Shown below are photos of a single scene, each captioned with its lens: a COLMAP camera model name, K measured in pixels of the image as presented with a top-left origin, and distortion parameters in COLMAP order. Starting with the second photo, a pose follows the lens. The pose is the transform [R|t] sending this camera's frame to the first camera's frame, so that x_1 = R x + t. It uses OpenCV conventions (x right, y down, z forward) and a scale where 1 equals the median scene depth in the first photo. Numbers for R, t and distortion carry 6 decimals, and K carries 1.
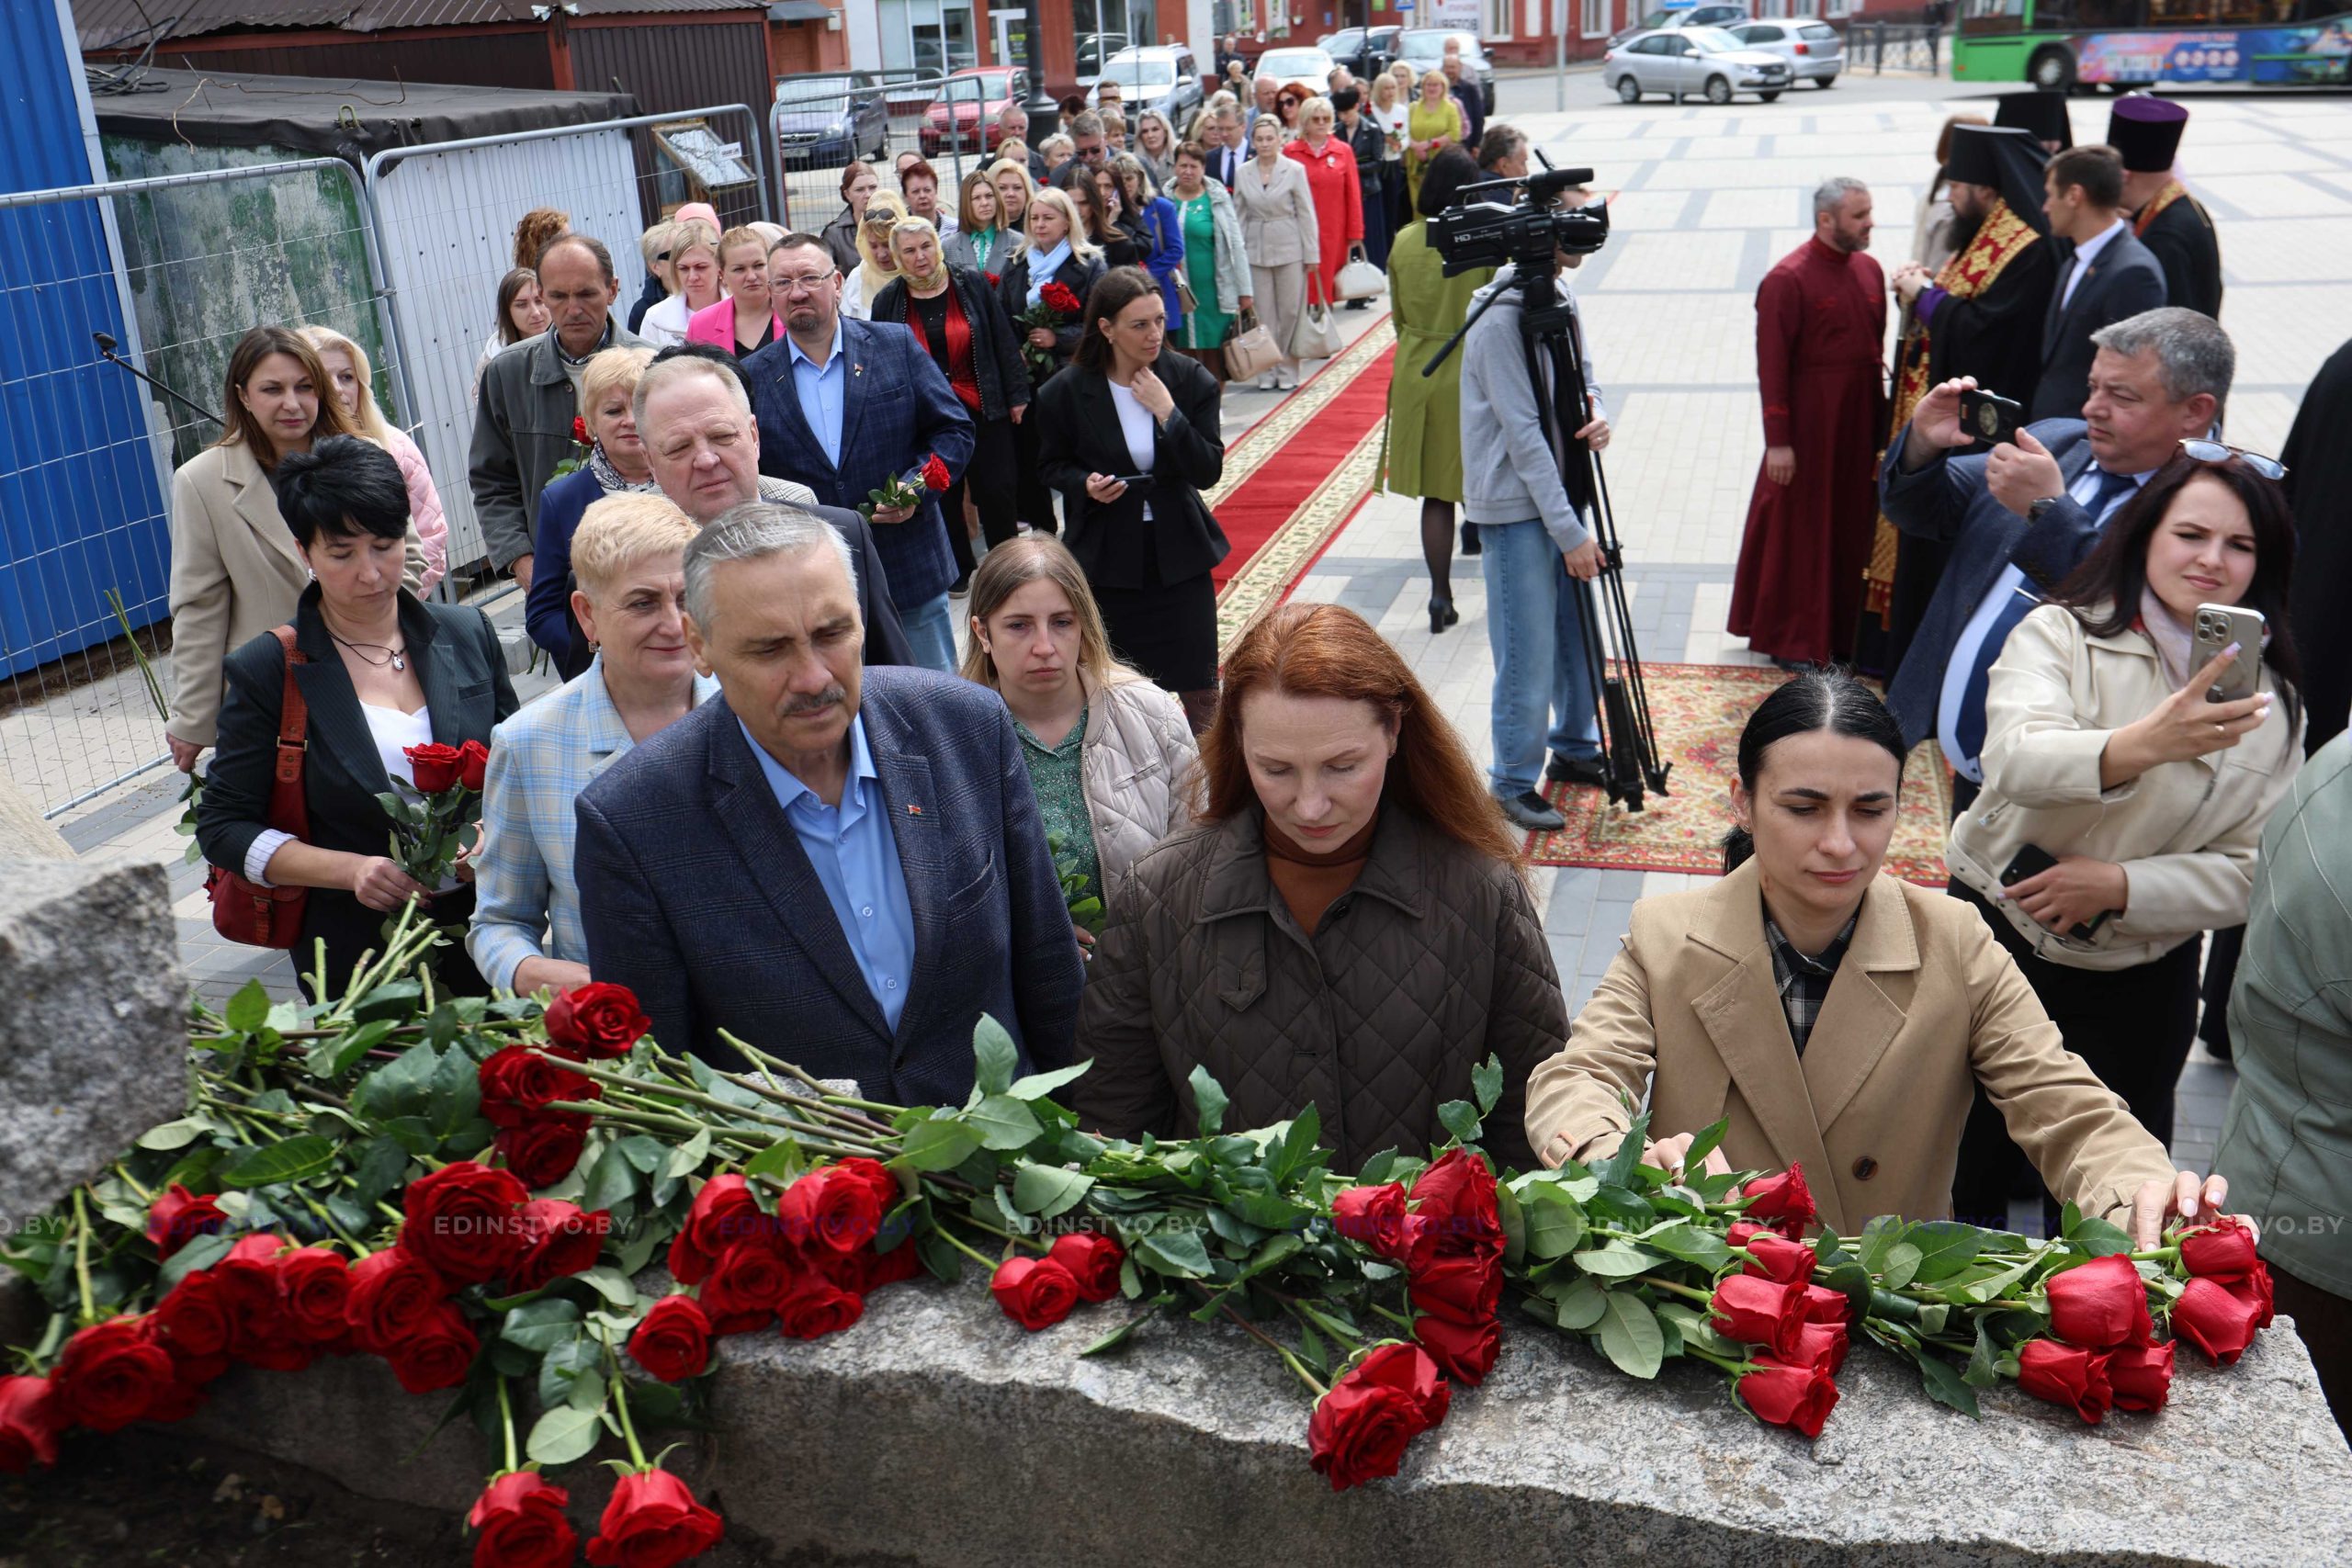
lens RADIAL K [[2168.0, 0, 1190.3], [0, 2168.0, 814.6], [0, 0, 1]] dist [-0.064570, 0.112272]
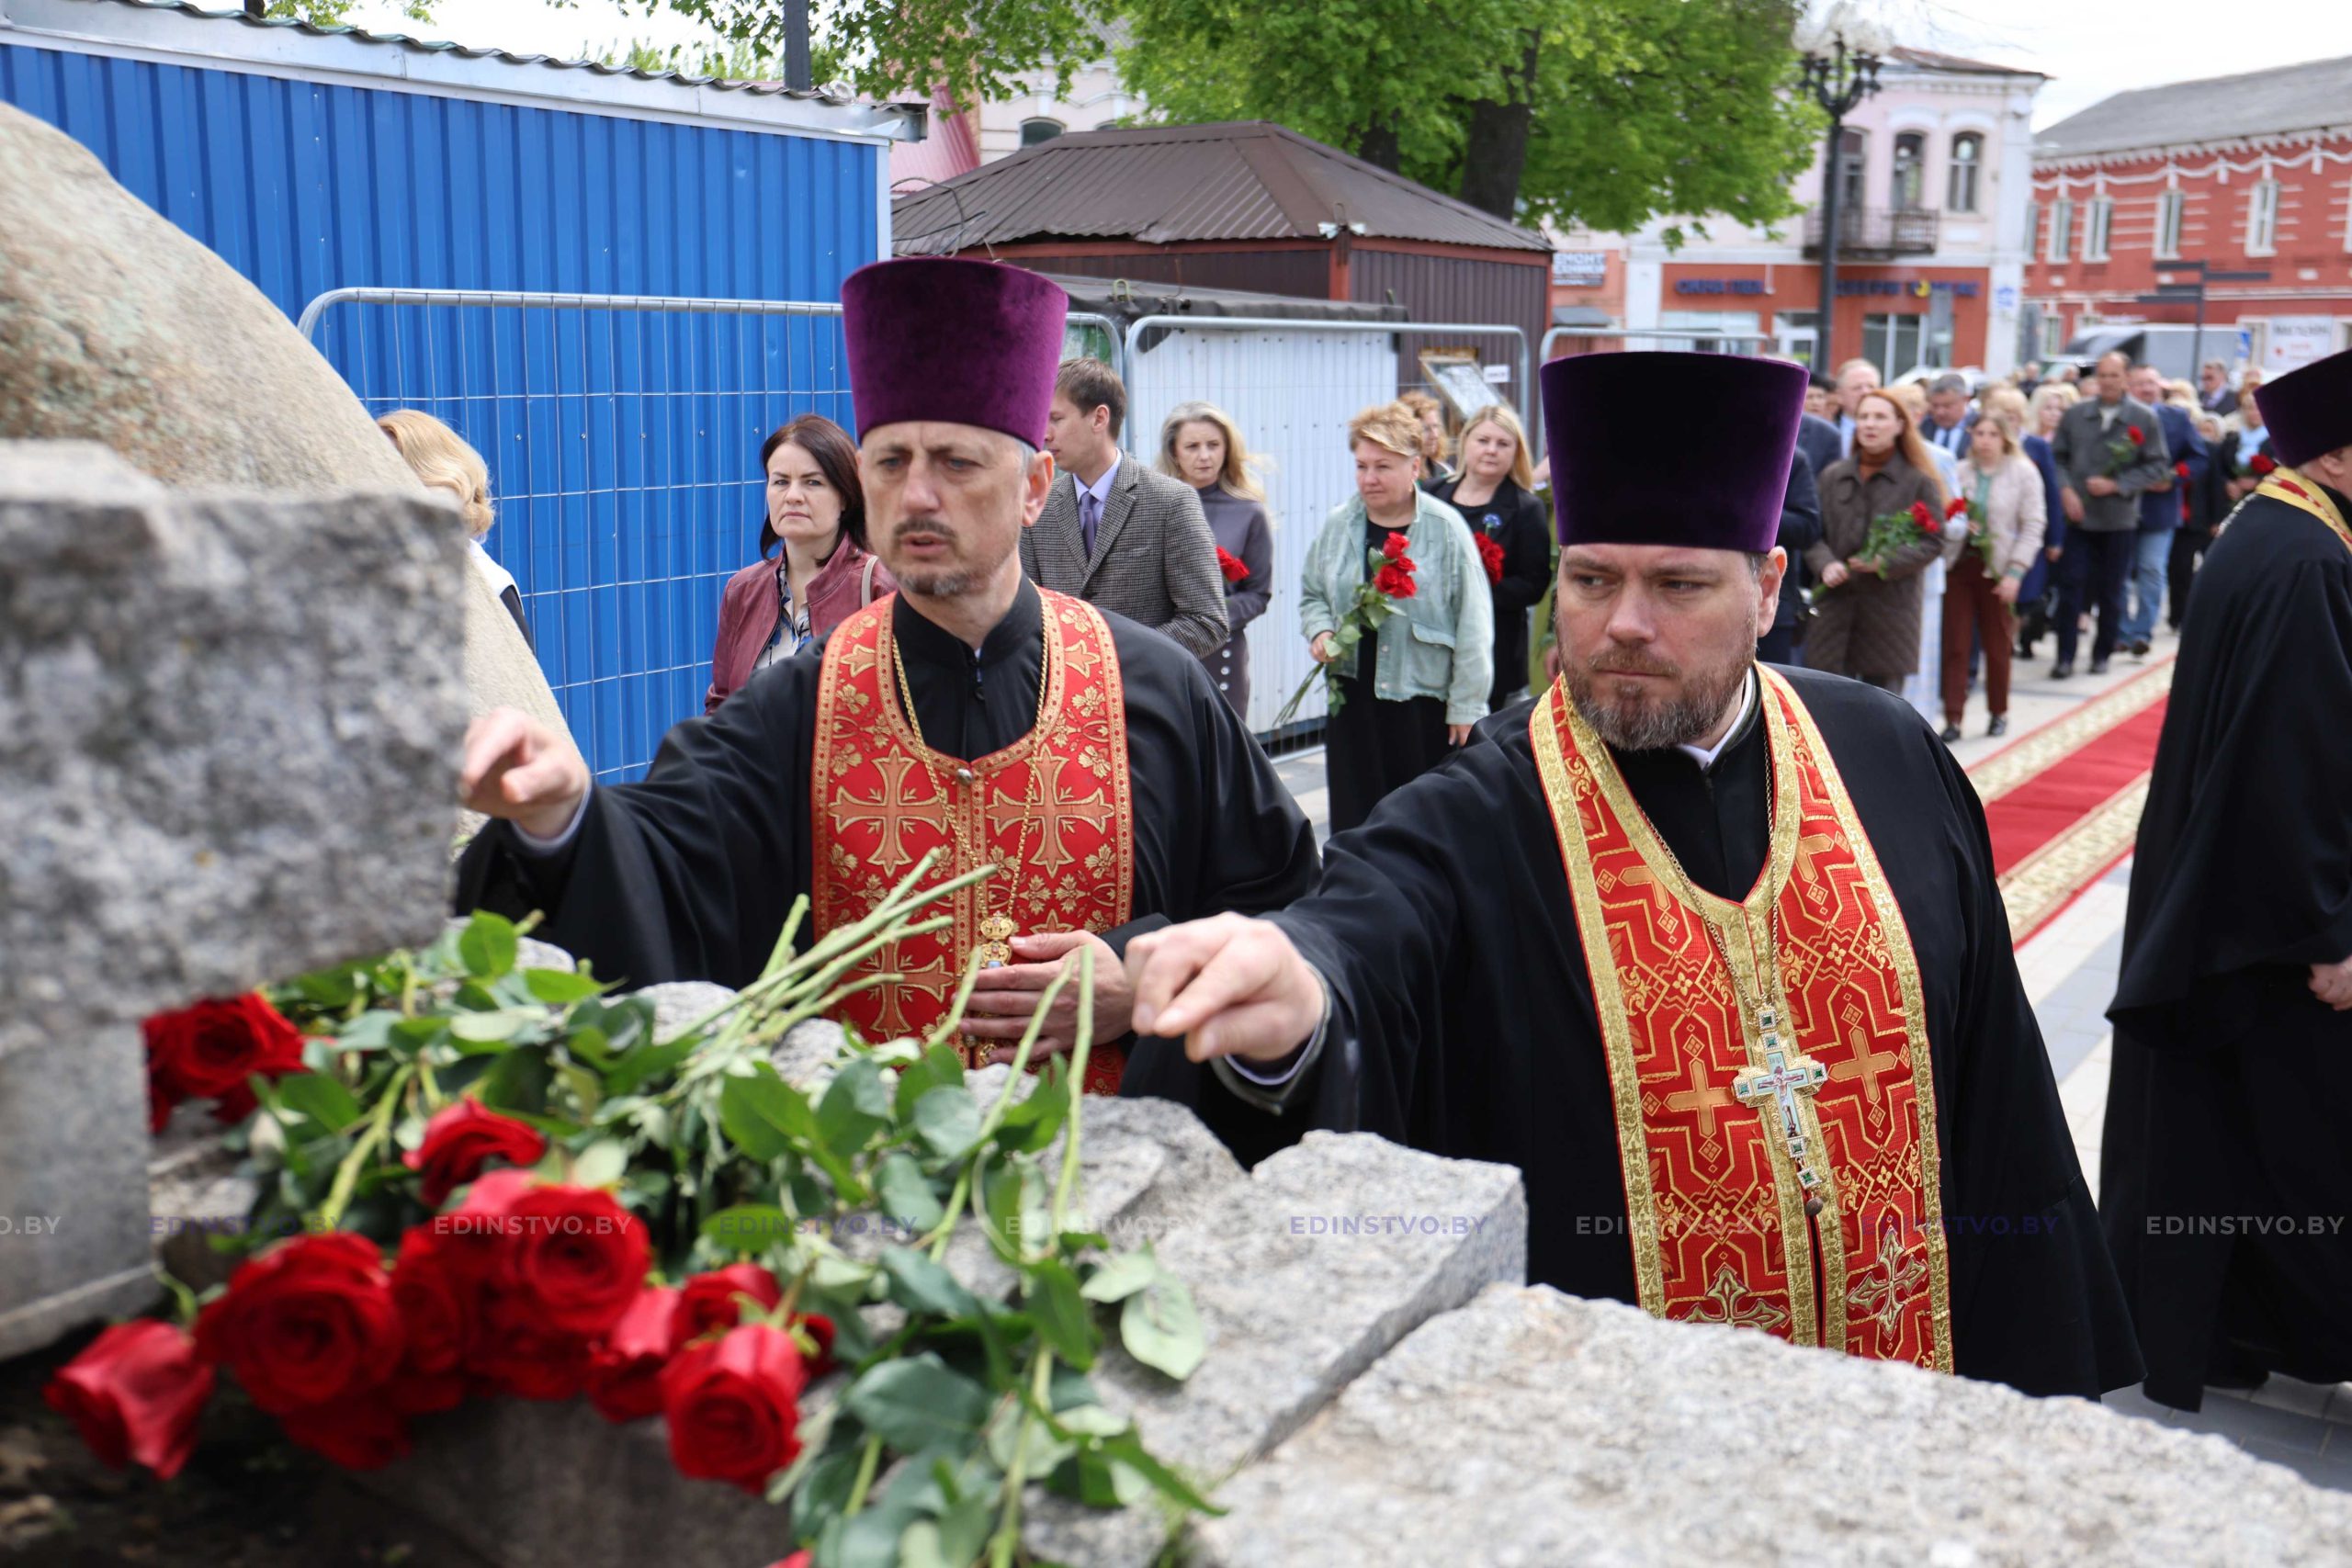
lens RADIAL K [[2168.0, 0, 1190.3], [0, 2168.0, 814.6], [0, 0, 1]] dist [-0.064570, 0.112272]
pose [[0.940965, 0.117971, -0.317282, -0.078317], [-0.166719, 0.977253, -0.131079, 0.153067], [0.294602, 0.176238, 0.939228, 0.499738]]
